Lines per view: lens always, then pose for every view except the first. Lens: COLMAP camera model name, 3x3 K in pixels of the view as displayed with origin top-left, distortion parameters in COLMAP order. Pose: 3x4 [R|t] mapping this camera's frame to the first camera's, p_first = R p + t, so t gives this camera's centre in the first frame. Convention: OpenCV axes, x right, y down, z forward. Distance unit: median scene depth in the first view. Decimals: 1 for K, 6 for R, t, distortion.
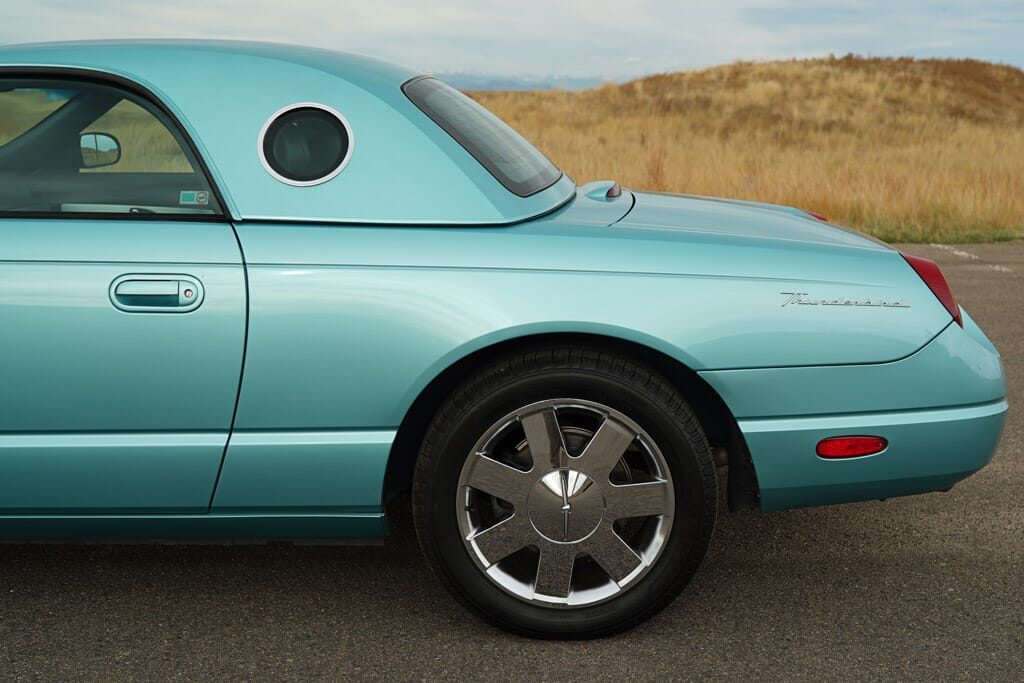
lens RADIAL K [[1432.2, 0, 535.4], [0, 1432.2, 382.1], [0, 0, 1]] dist [-0.091951, 0.000000]
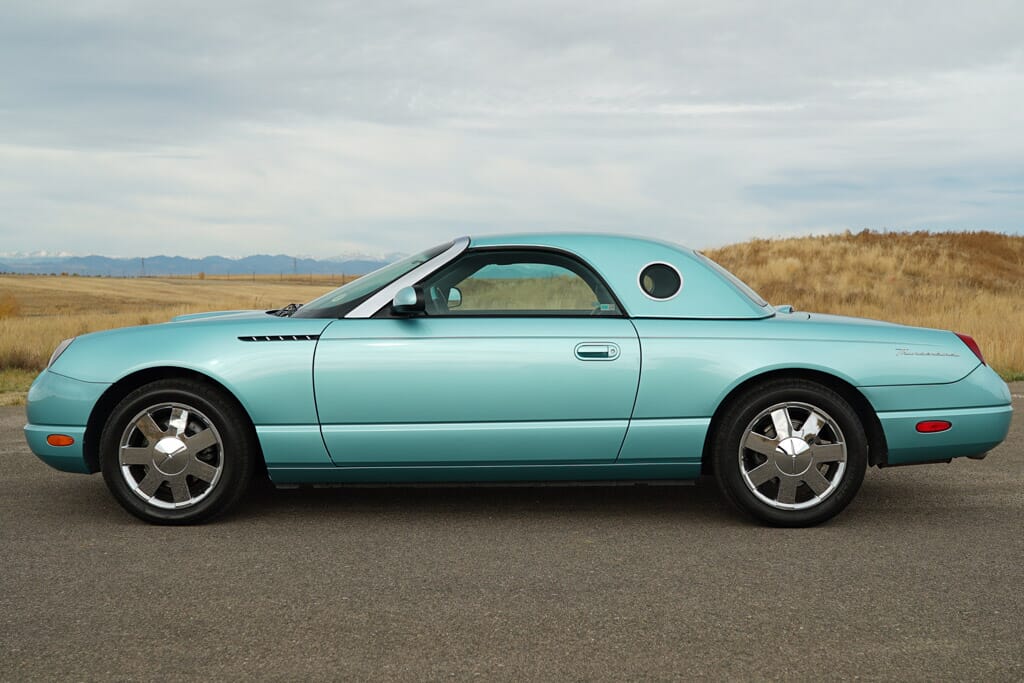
lens RADIAL K [[1432.2, 0, 511.9], [0, 1432.2, 336.3], [0, 0, 1]] dist [-0.091951, 0.000000]
pose [[0.999362, -0.017078, -0.031367, -0.303266], [0.011967, 0.987611, -0.156463, 0.225024], [0.033650, 0.155988, 0.987186, -0.999606]]
